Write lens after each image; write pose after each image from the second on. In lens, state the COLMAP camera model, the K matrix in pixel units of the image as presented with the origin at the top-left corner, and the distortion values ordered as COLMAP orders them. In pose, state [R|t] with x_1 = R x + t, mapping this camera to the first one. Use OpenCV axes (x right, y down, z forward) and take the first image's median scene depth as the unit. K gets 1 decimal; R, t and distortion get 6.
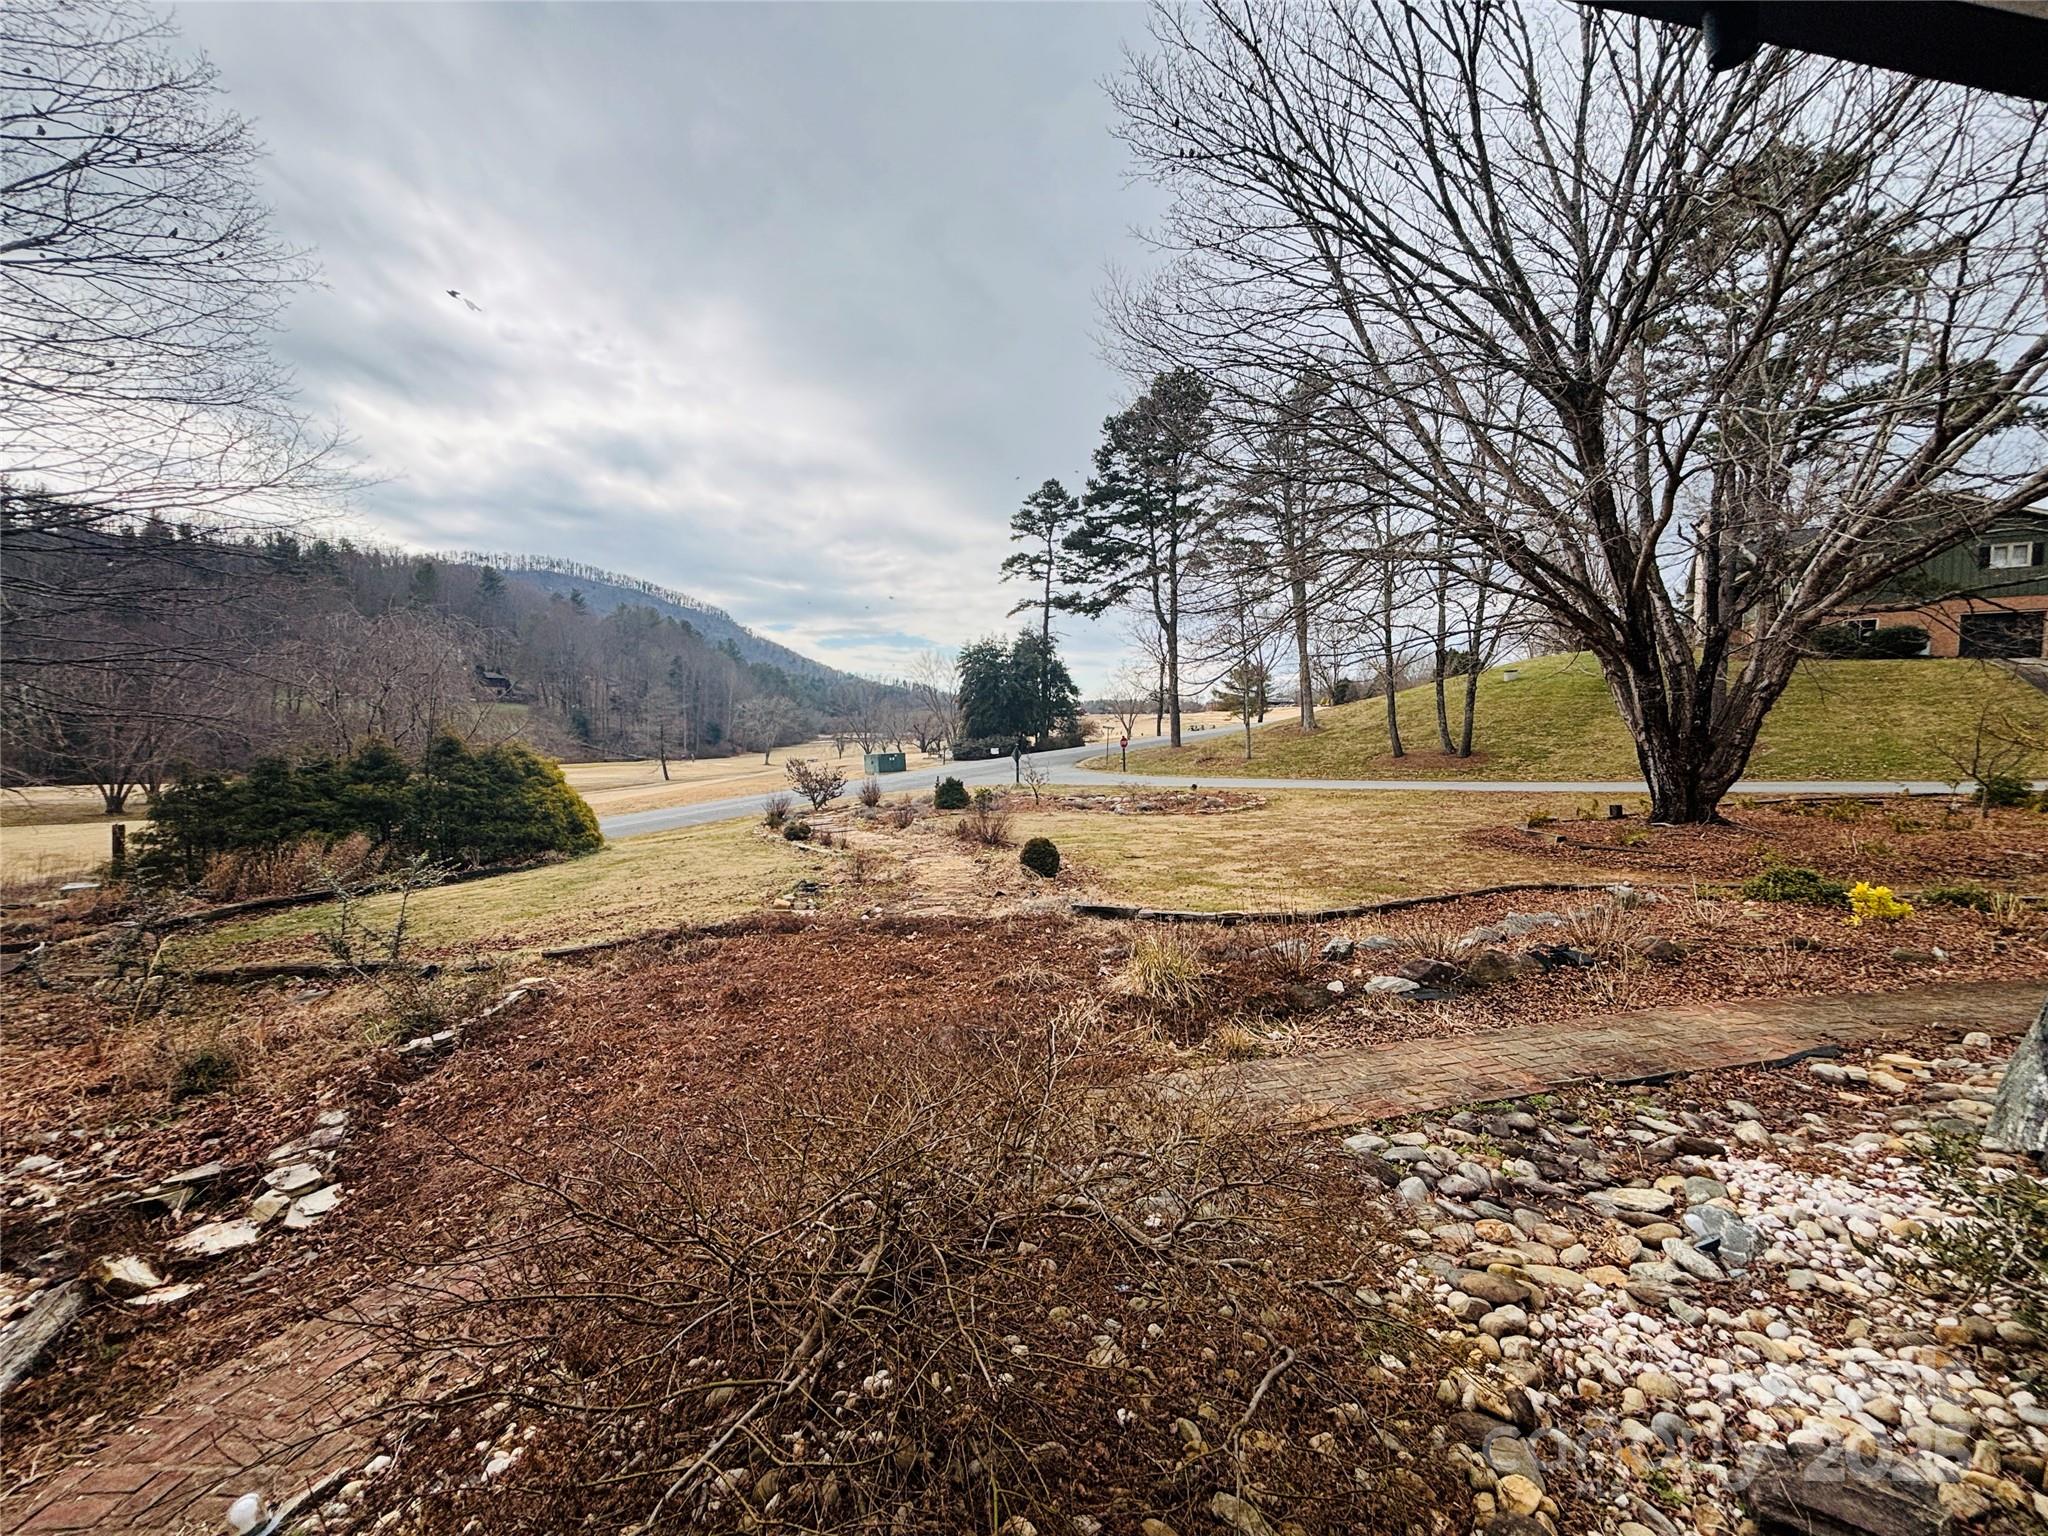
lens RADIAL K [[821.7, 0, 1025.9], [0, 821.7, 767.1], [0, 0, 1]] dist [-0.000795, 0.001148]
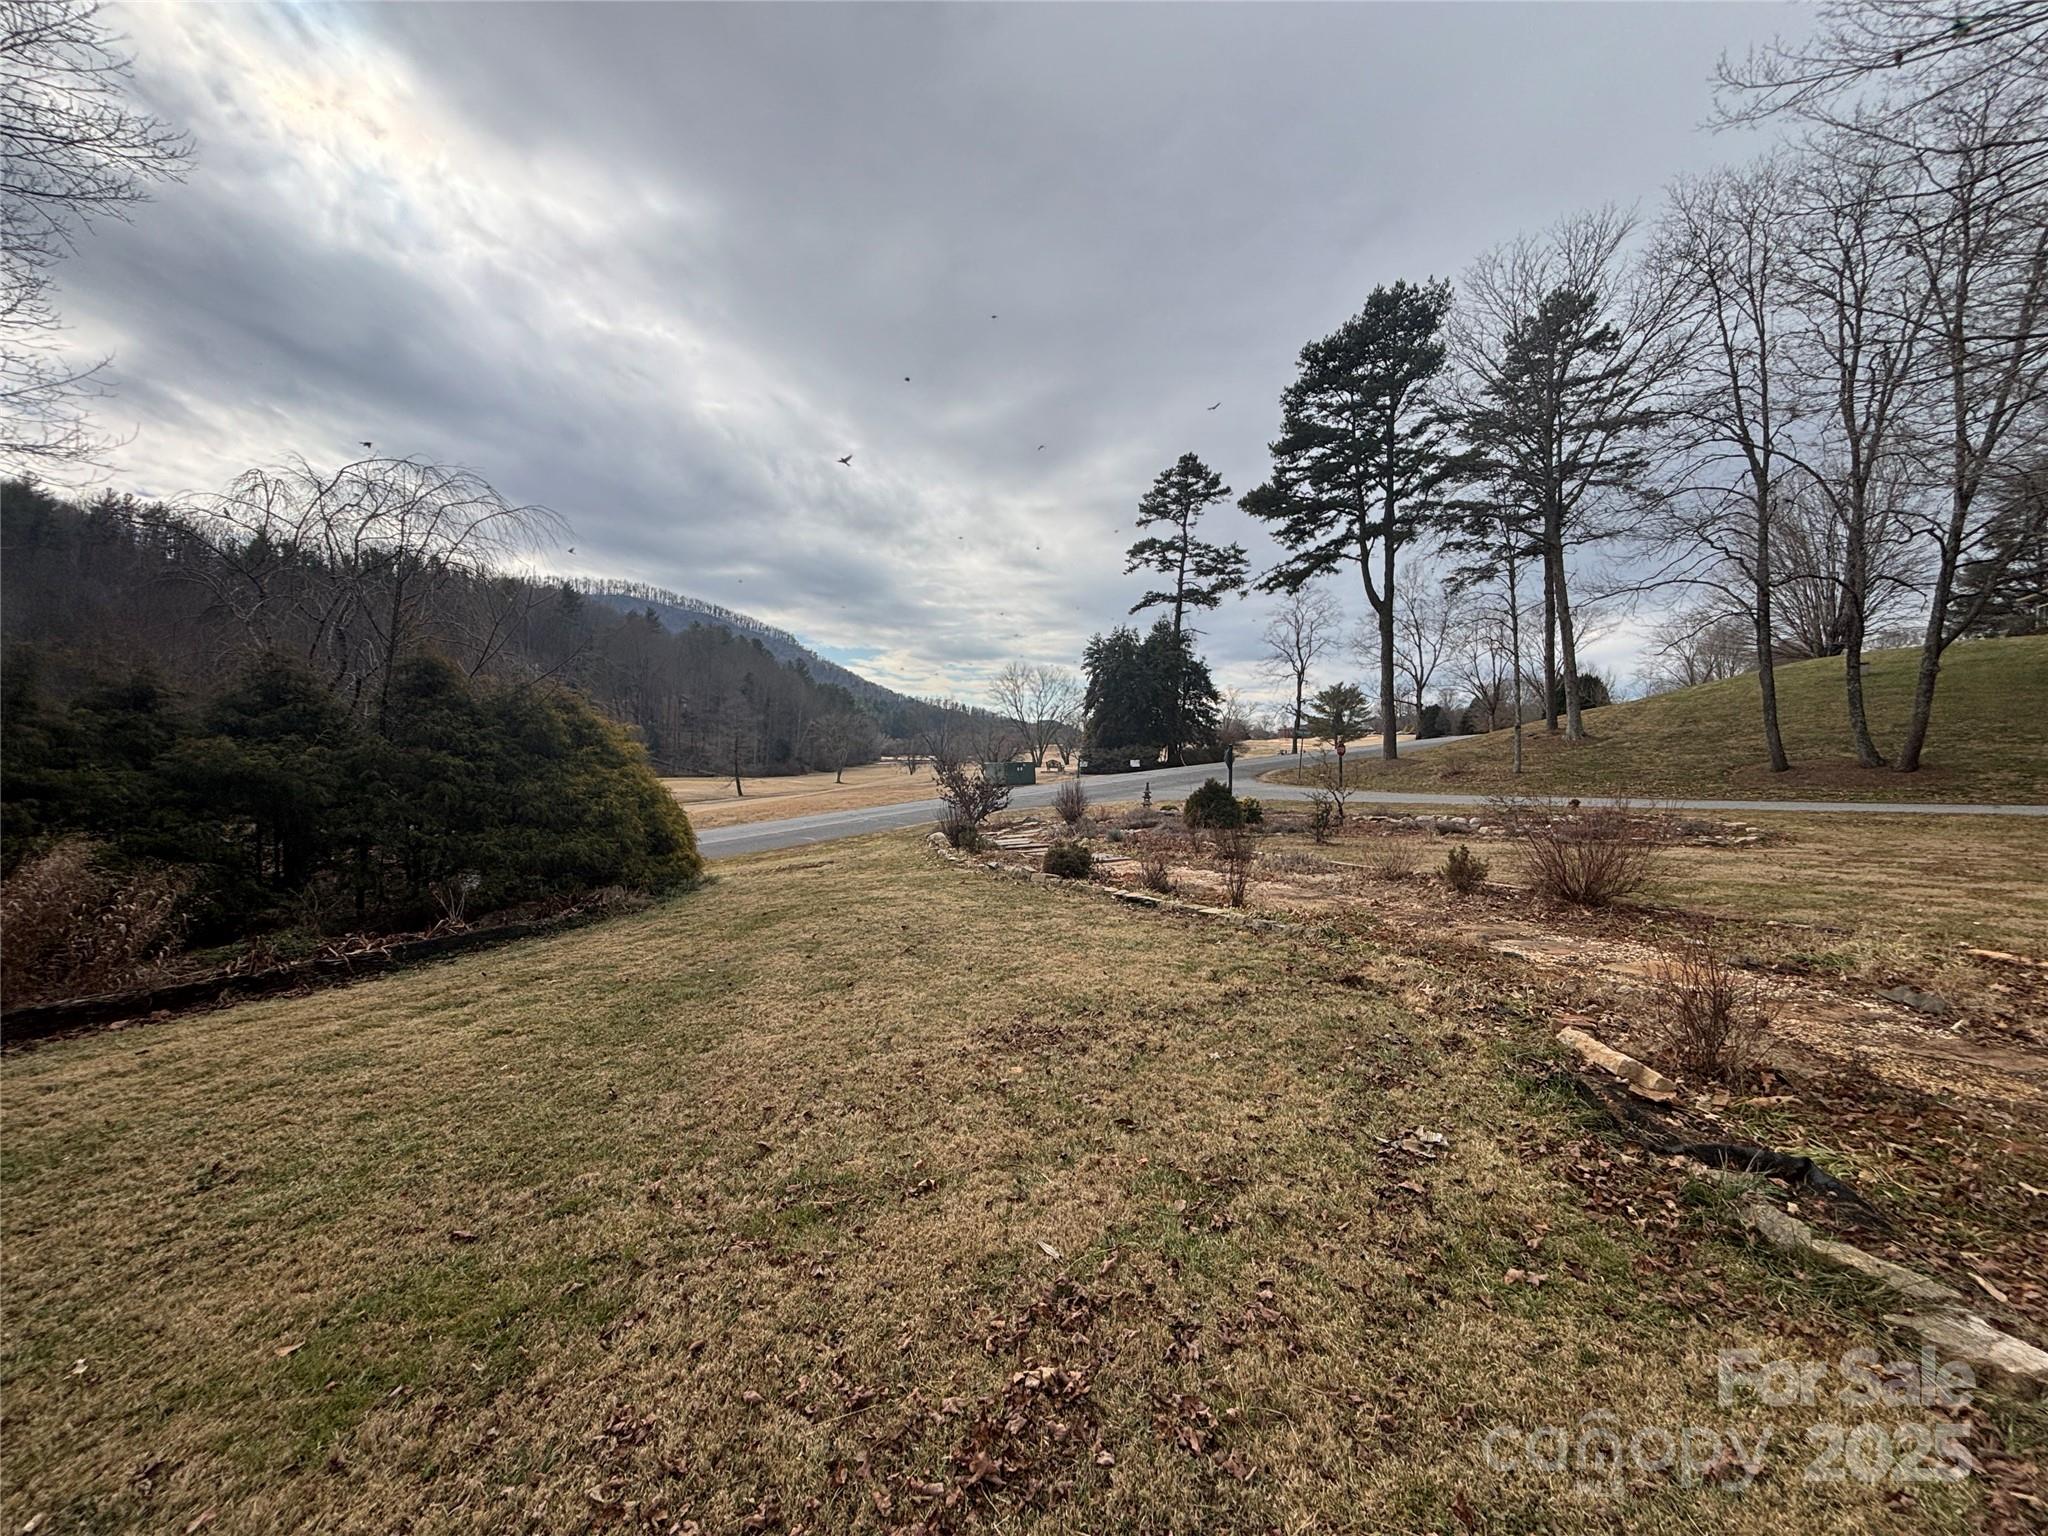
lens RADIAL K [[821.7, 0, 1021.9], [0, 821.7, 768.6], [0, 0, 1]] dist [-0.000795, 0.001148]
pose [[0.997349, 0.016037, -0.070978, -0.076225], [-0.018175, 0.999397, -0.029573, 0.009998], [0.070461, 0.030784, 0.997039, 0.133191]]
